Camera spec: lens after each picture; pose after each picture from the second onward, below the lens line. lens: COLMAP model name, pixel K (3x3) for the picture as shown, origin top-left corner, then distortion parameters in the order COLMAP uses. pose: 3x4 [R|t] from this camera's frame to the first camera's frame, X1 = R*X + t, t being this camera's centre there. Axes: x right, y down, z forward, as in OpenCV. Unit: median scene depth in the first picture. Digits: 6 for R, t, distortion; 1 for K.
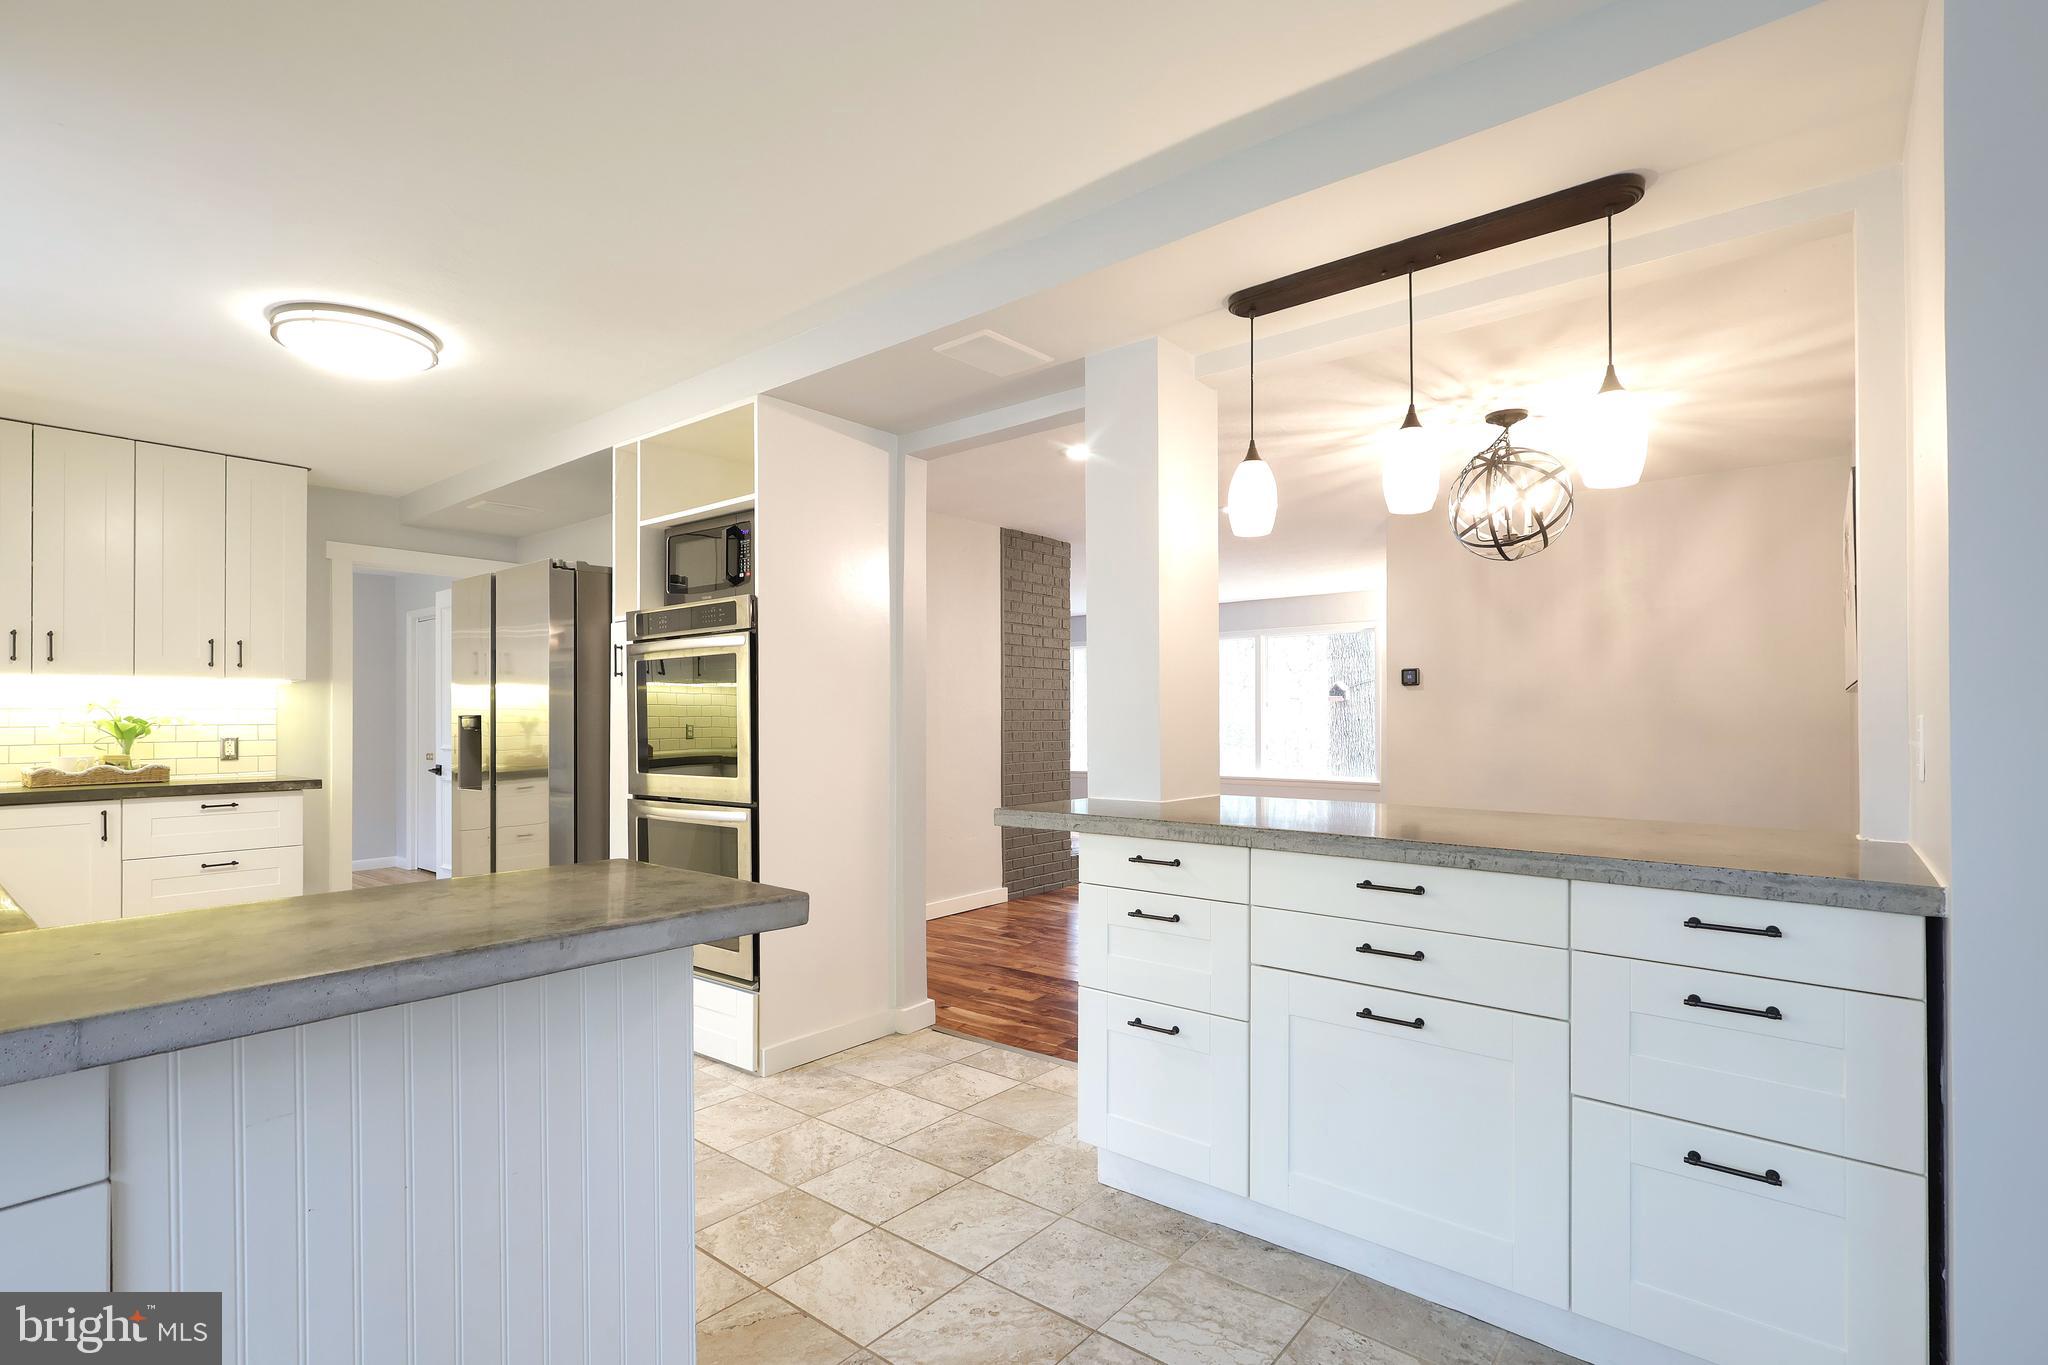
lens RADIAL K [[966.9, 0, 1023.4], [0, 966.9, 710.4], [0, 0, 1]] dist [0.001626, 0.000367]
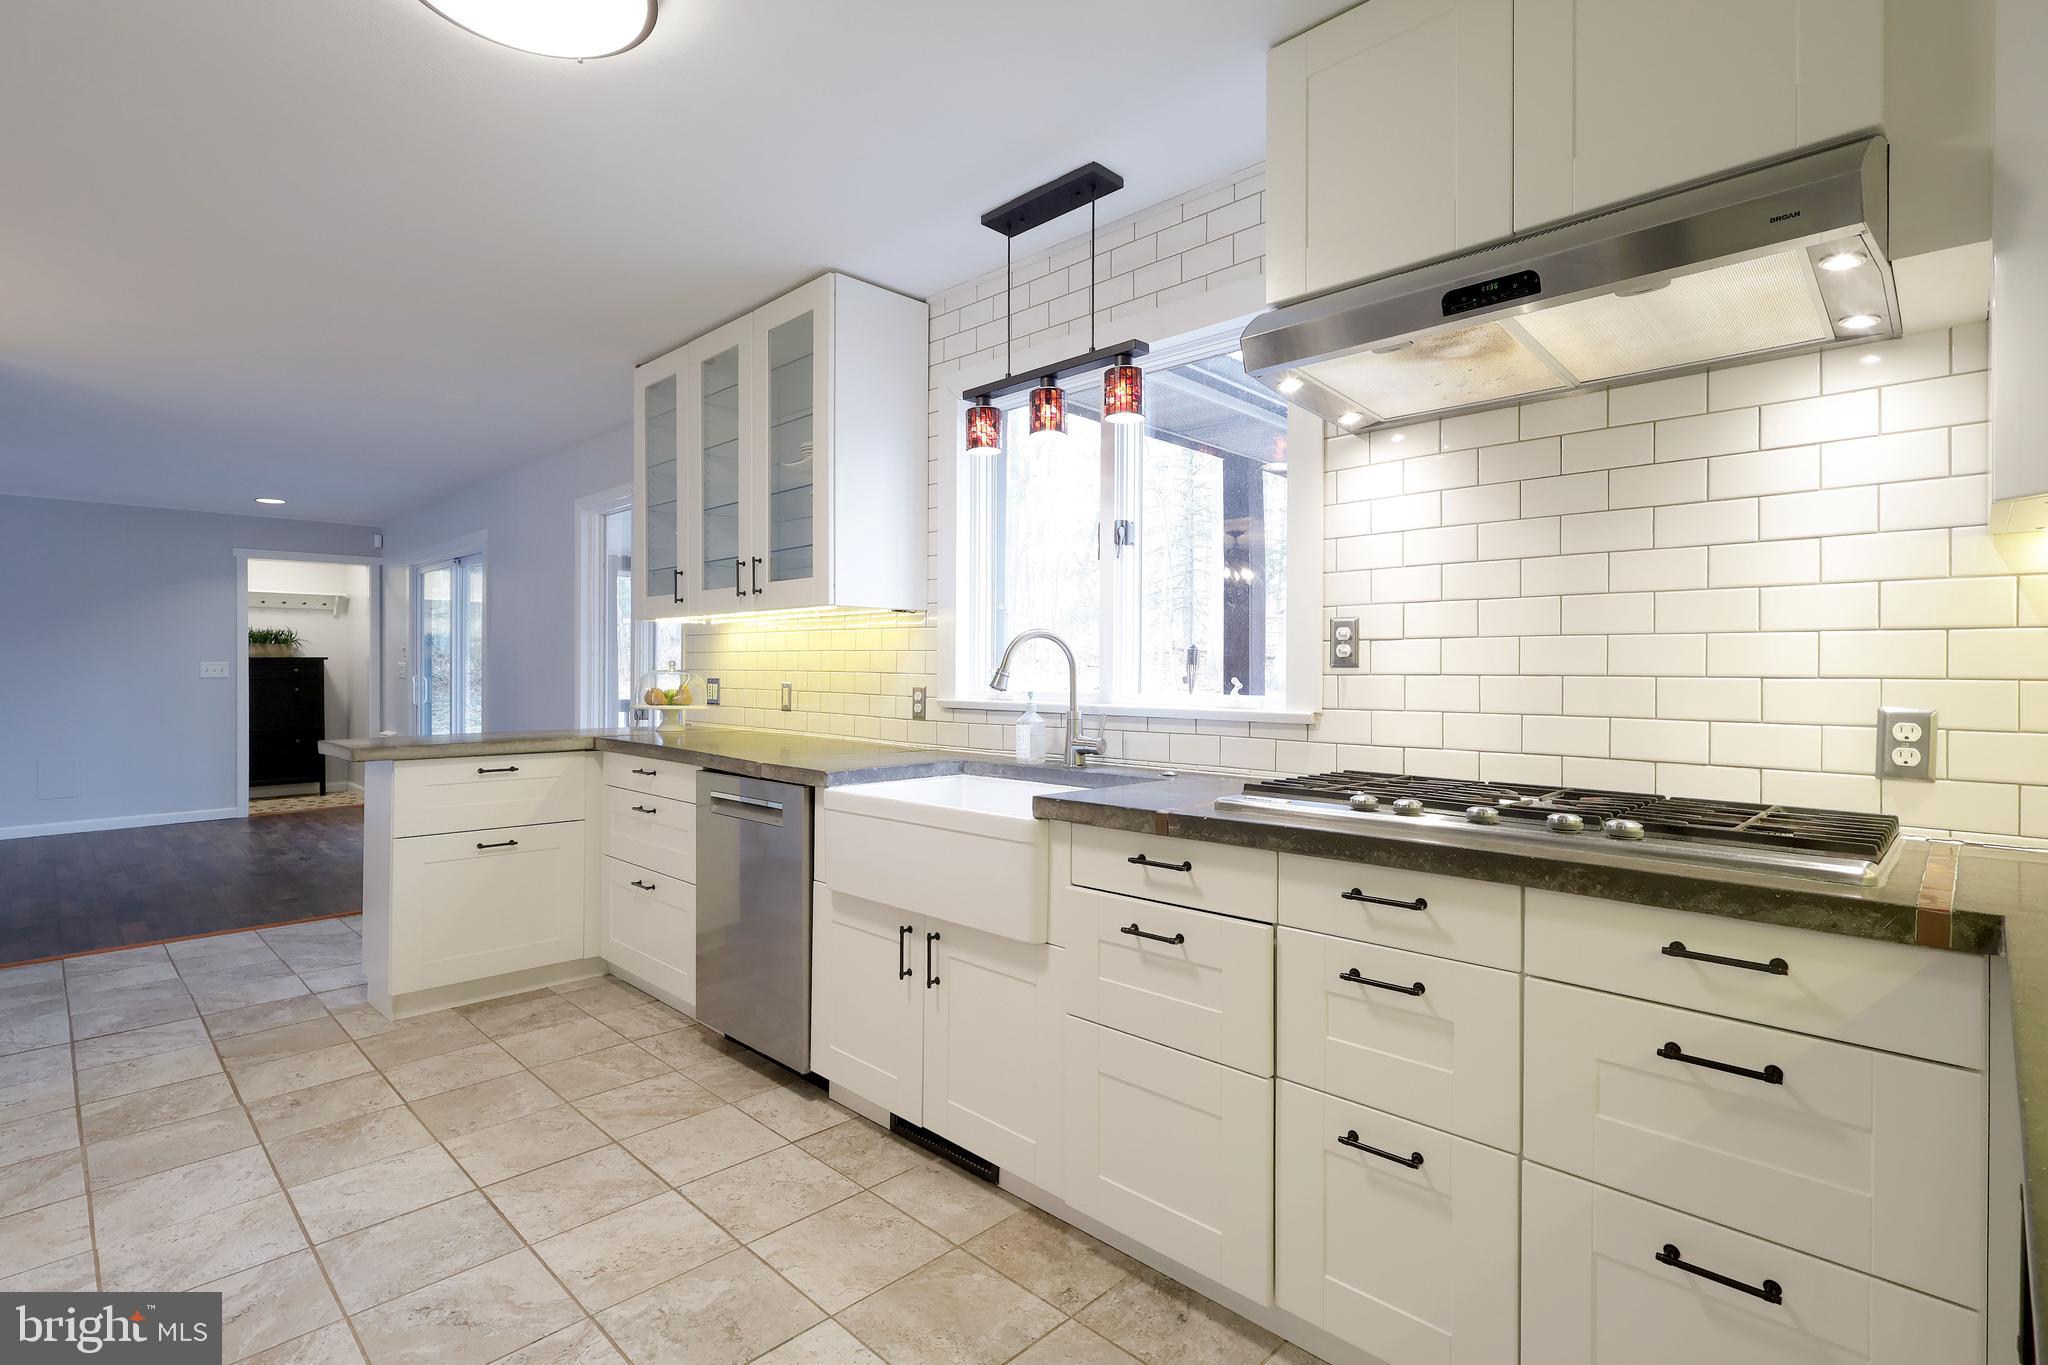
lens RADIAL K [[967.8, 0, 1018.5], [0, 967.8, 667.7], [0, 0, 1]] dist [0.000500, 0.000309]
pose [[-0.996133, 0.007556, 0.087531, -0.786703], [0.007123, 0.999961, -0.005266, 0.013954], [-0.087567, -0.004622, -0.996148, 1.175586]]
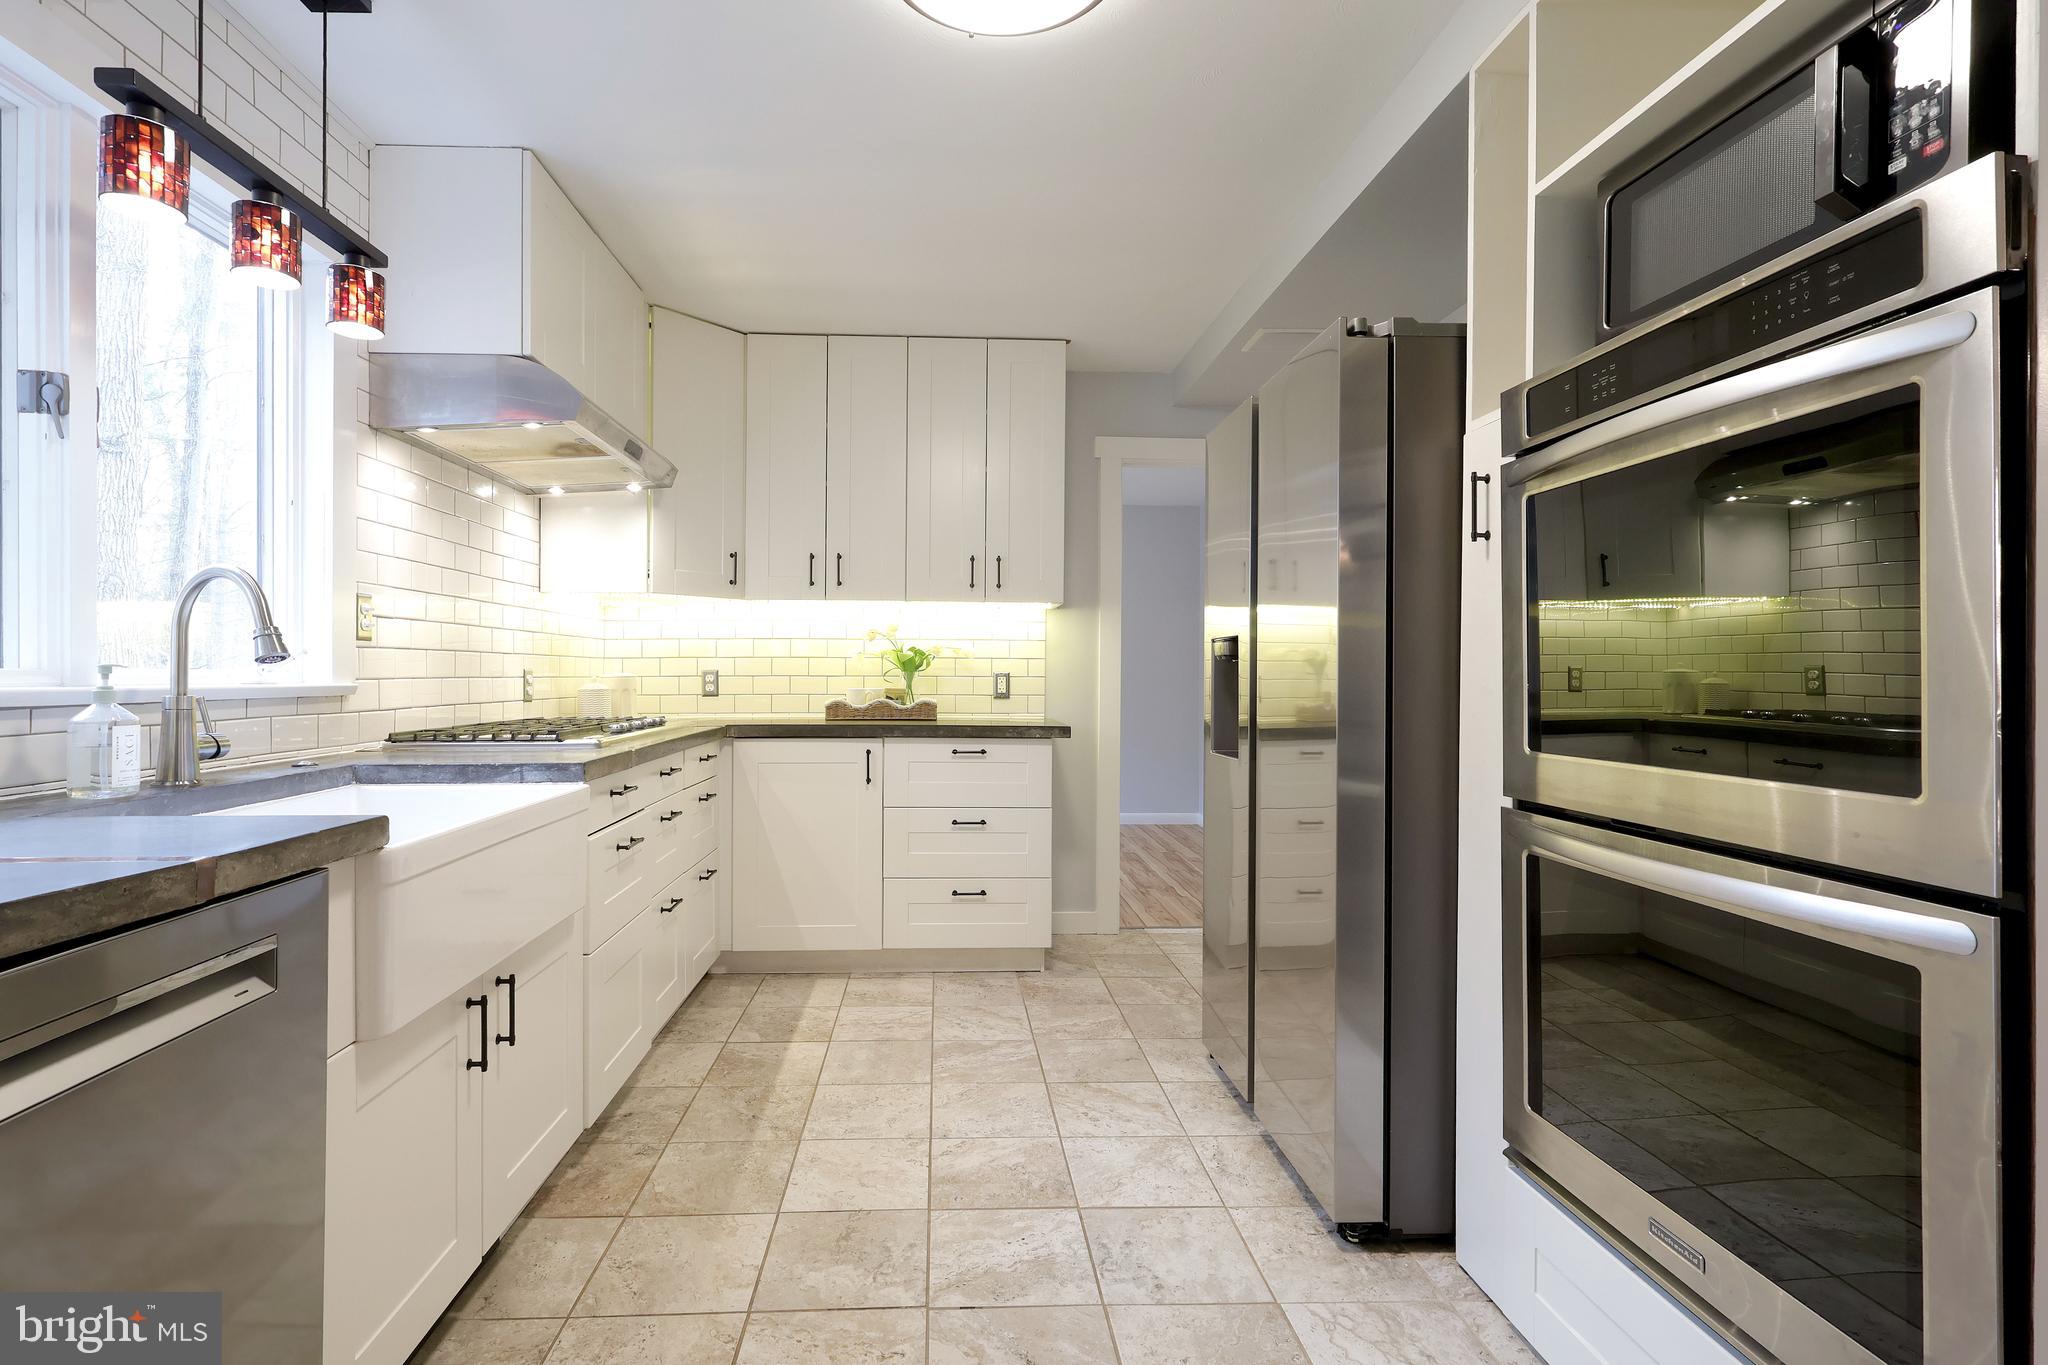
lens RADIAL K [[965.5, 0, 975.3], [0, 965.5, 669.9], [0, 0, 1]] dist [0.000716, 0.001101]
pose [[0.664463, 0.008441, -0.747273, -0.218967], [-0.006742, 0.999963, 0.005301, 0.024996], [0.747290, 0.001515, 0.664496, 0.479989]]
